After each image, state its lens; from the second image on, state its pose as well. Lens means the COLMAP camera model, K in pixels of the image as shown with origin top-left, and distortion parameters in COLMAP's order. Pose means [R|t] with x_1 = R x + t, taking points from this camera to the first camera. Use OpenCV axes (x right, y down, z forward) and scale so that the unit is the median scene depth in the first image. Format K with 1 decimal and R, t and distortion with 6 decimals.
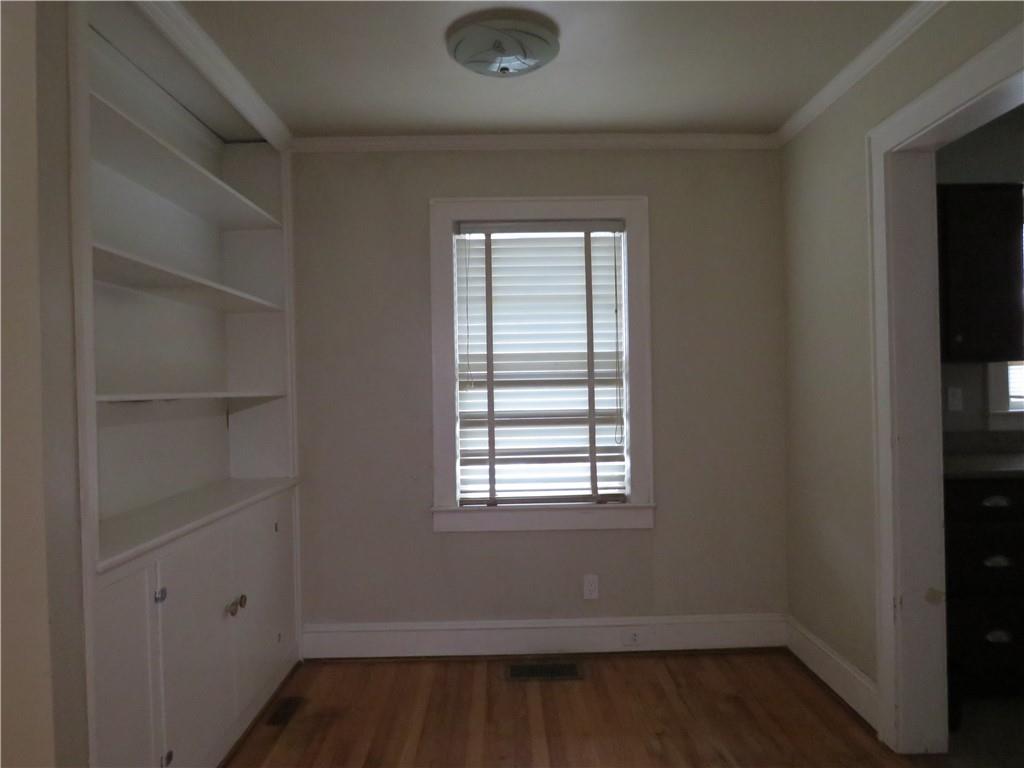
lens RADIAL K [[706.6, 0, 512.0], [0, 706.6, 384.0], [0, 0, 1]] dist [-0.034556, 0.001666]
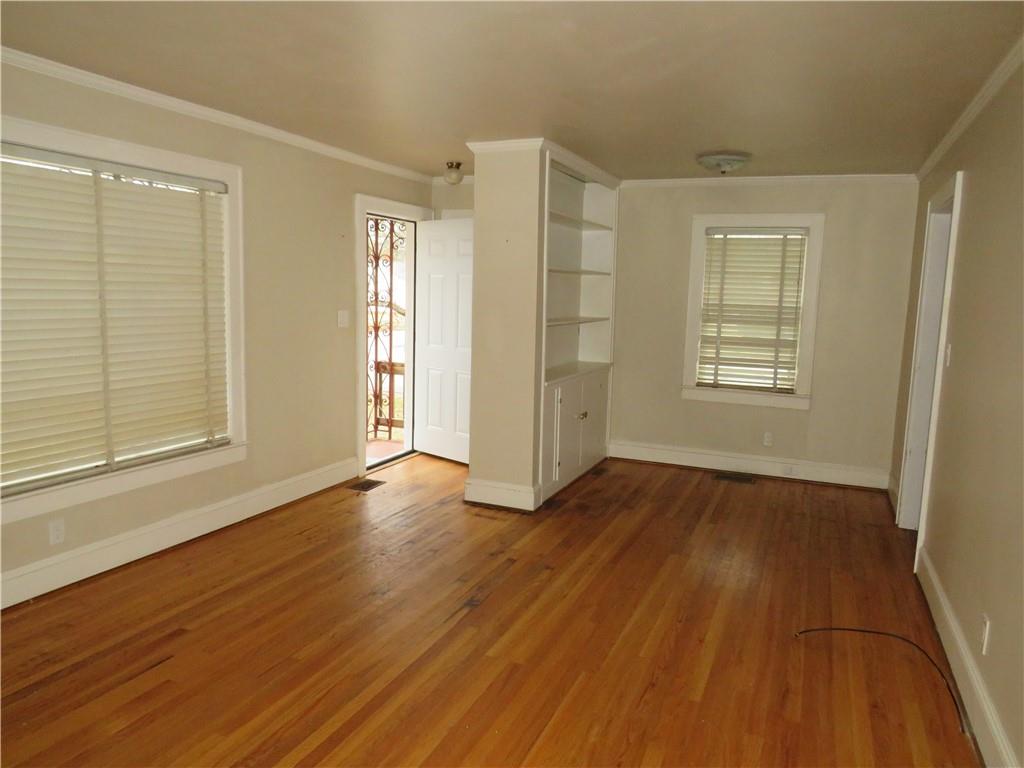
lens RADIAL K [[706.6, 0, 512.0], [0, 706.6, 384.0], [0, 0, 1]] dist [-0.034556, 0.001666]
pose [[0.906334, 0.098420, -0.410941, 0.242316], [-0.043800, 0.989140, 0.140298, -0.068467], [0.420286, -0.109158, 0.900802, -0.850319]]
